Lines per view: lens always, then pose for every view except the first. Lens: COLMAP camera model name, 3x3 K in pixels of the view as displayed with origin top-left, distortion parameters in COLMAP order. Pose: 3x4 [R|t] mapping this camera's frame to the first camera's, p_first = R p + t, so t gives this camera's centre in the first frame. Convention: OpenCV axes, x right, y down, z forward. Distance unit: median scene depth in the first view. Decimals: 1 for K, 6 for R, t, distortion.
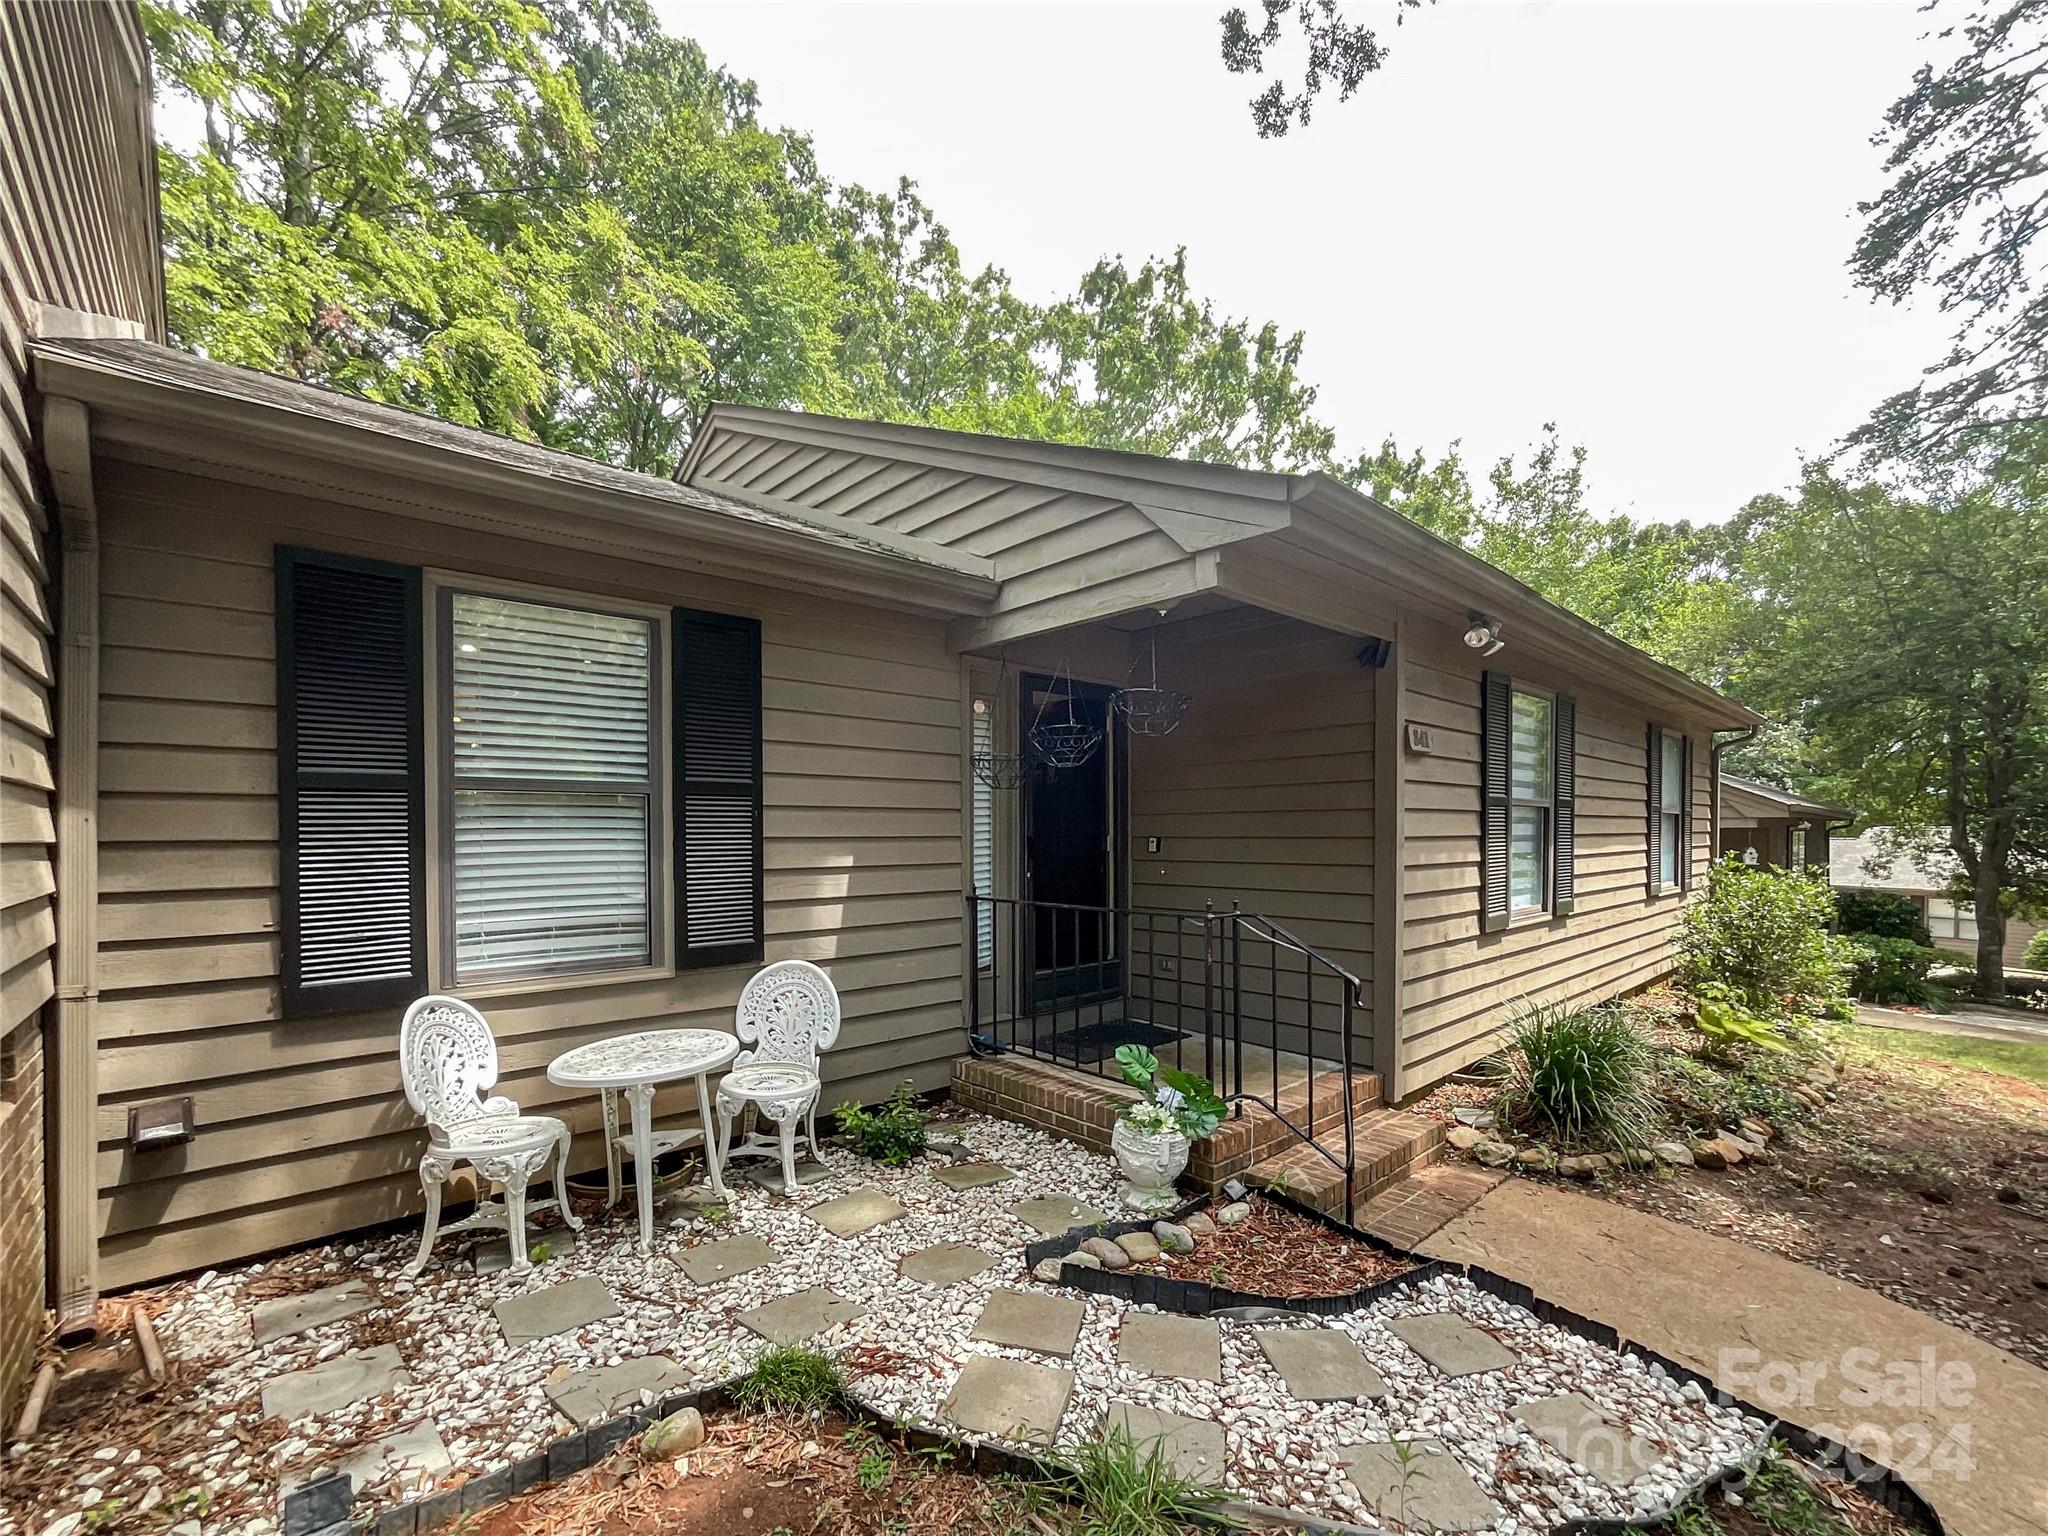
lens RADIAL K [[870.2, 0, 1056.8], [0, 870.2, 847.3], [0, 0, 1]] dist [-0.007382, 0.000595]
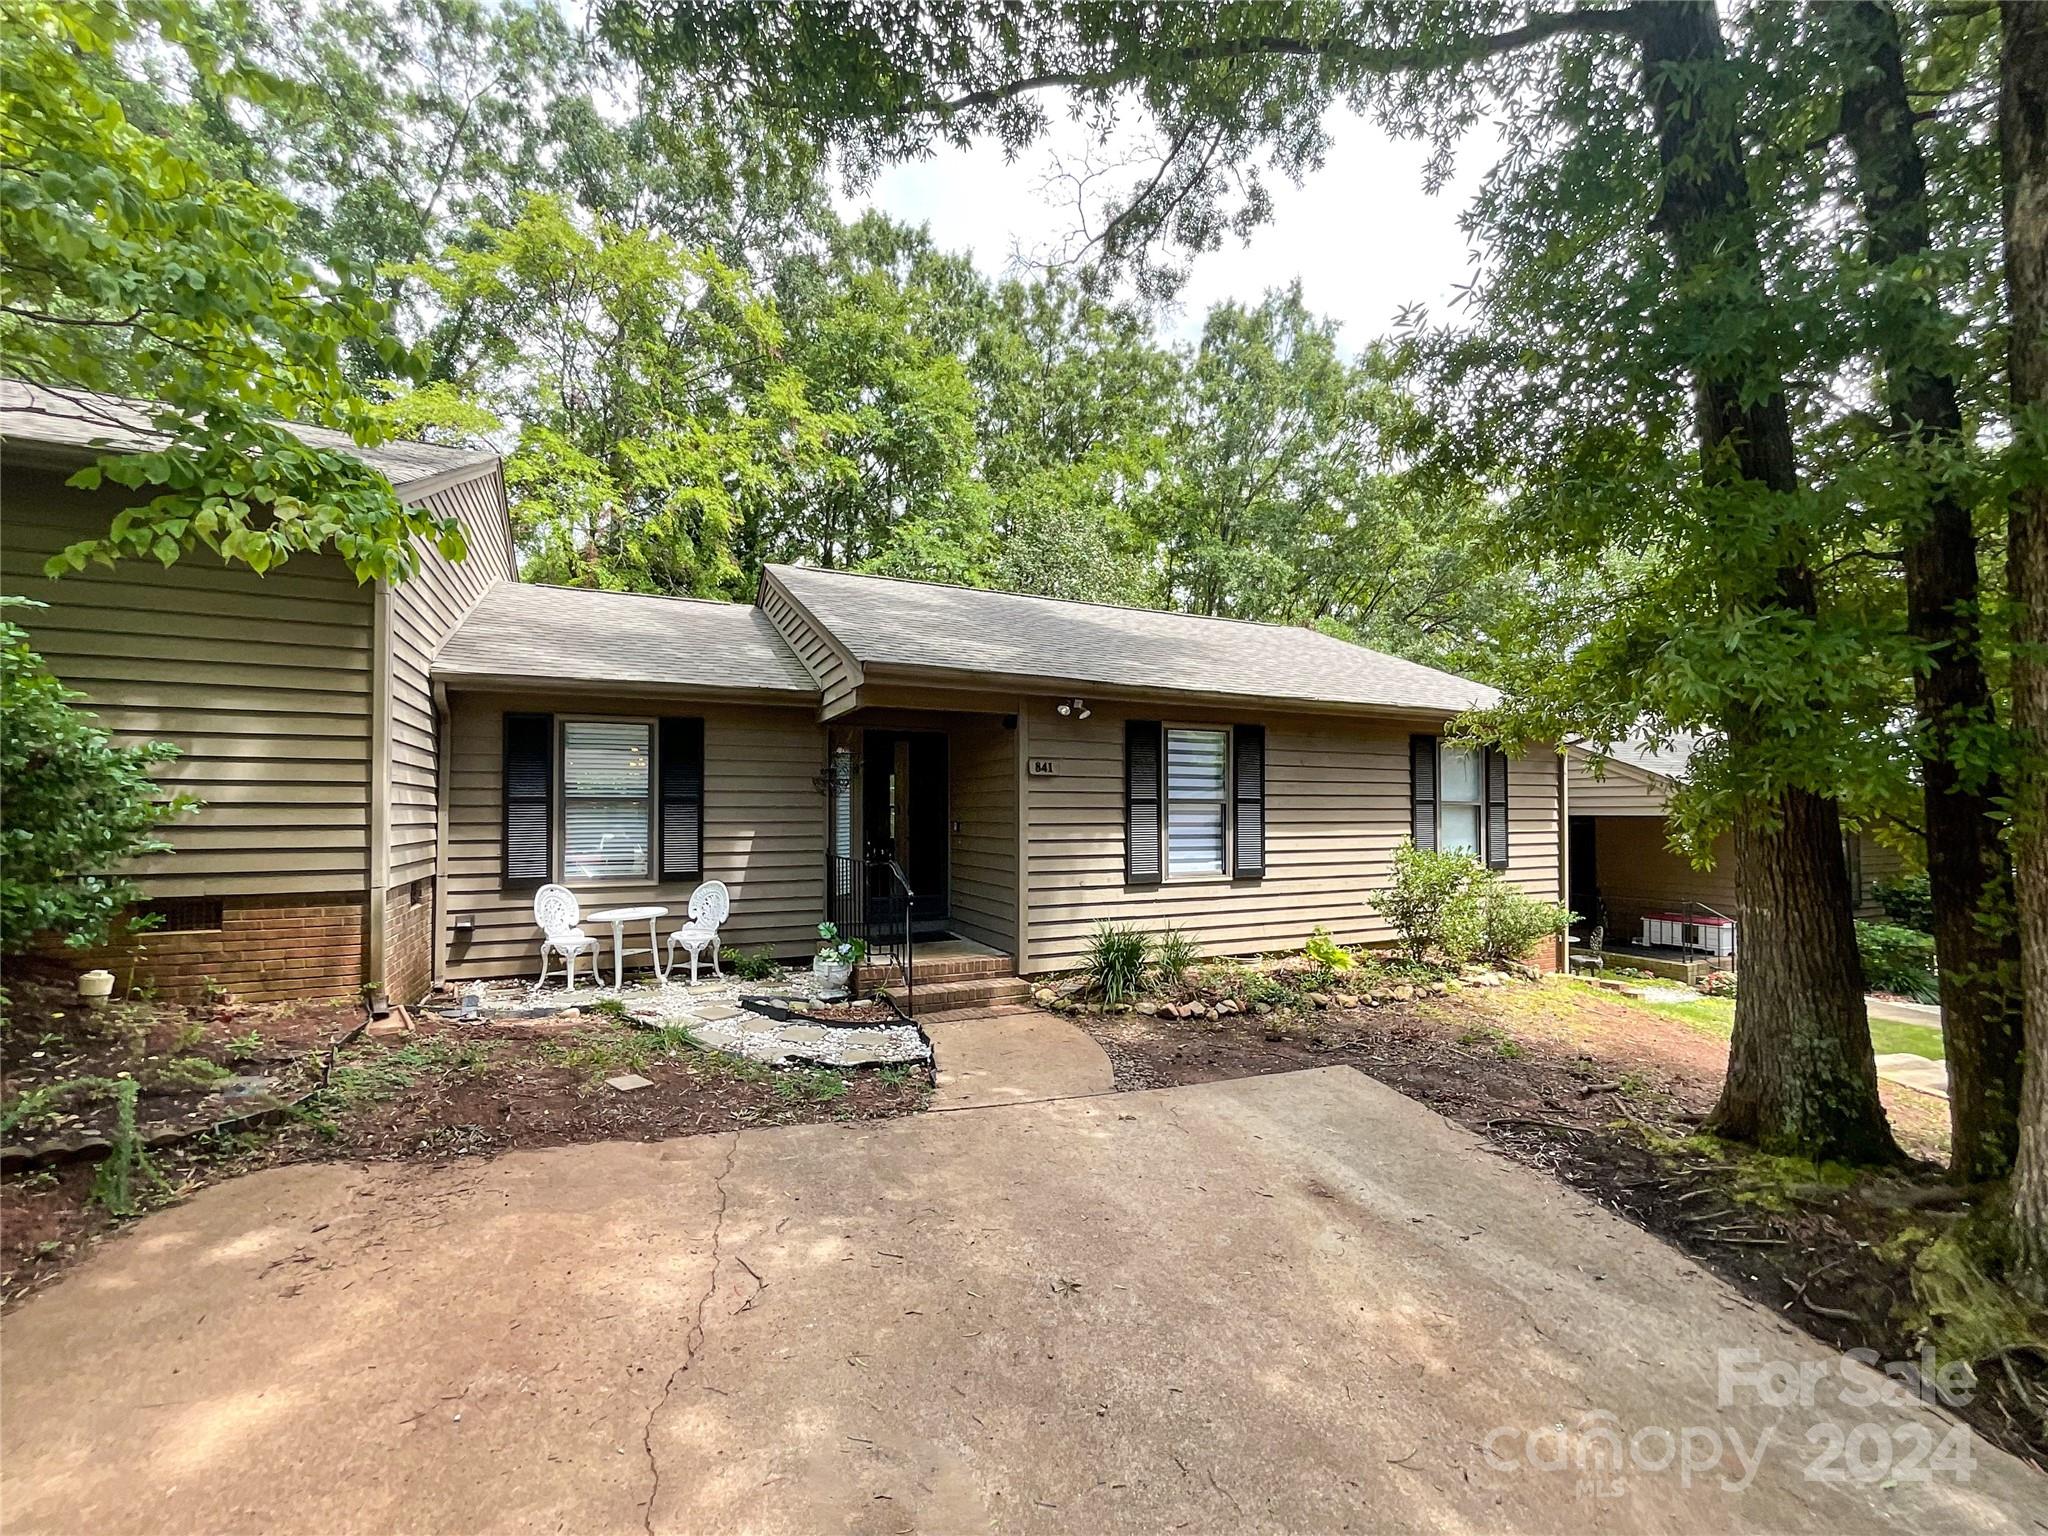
lens RADIAL K [[834.8, 0, 1019.2], [0, 834.8, 807.2], [0, 0, 1]] dist [-0.020306, -0.000020]
pose [[0.953444, 0.001429, -0.301568, 1.078061], [-0.008513, 0.999718, -0.022178, -0.009585], [0.301451, 0.023713, 0.953187, -0.743175]]
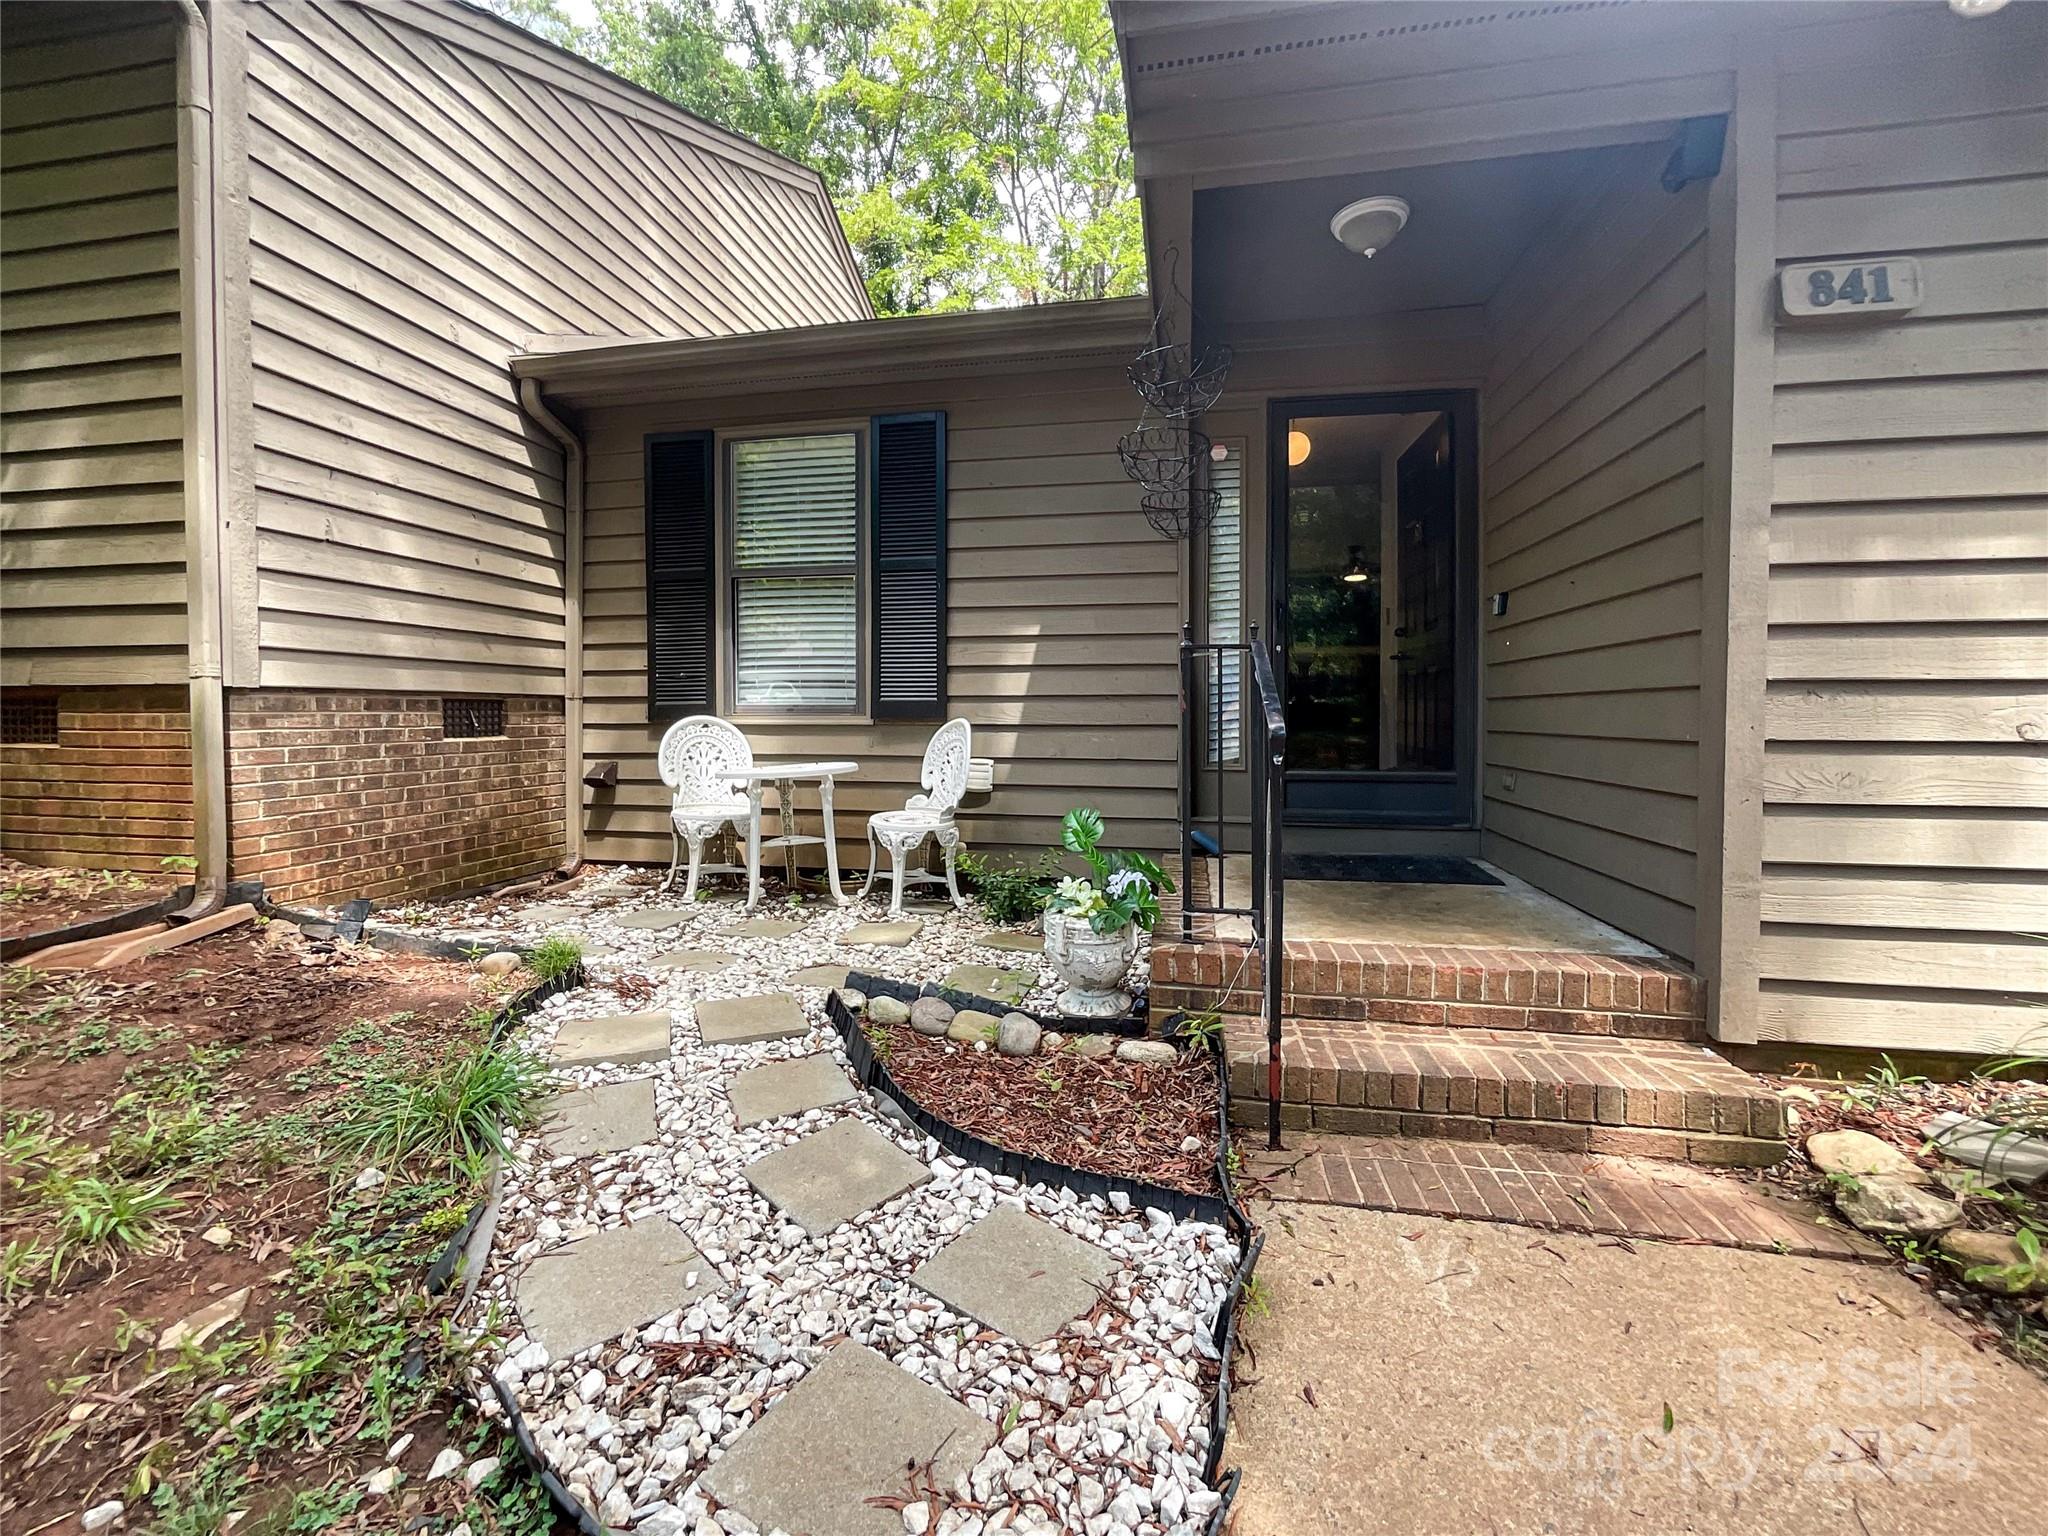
lens RADIAL K [[858.2, 0, 1018.2], [0, 858.2, 727.9], [0, 0, 1]] dist [-0.004095, 0.000063]
pose [[0.592579, 0.021297, -0.805231, 0.650578], [-0.013440, 0.999773, 0.016551, 0.132860], [0.805400, 0.001014, 0.592731, 0.460507]]
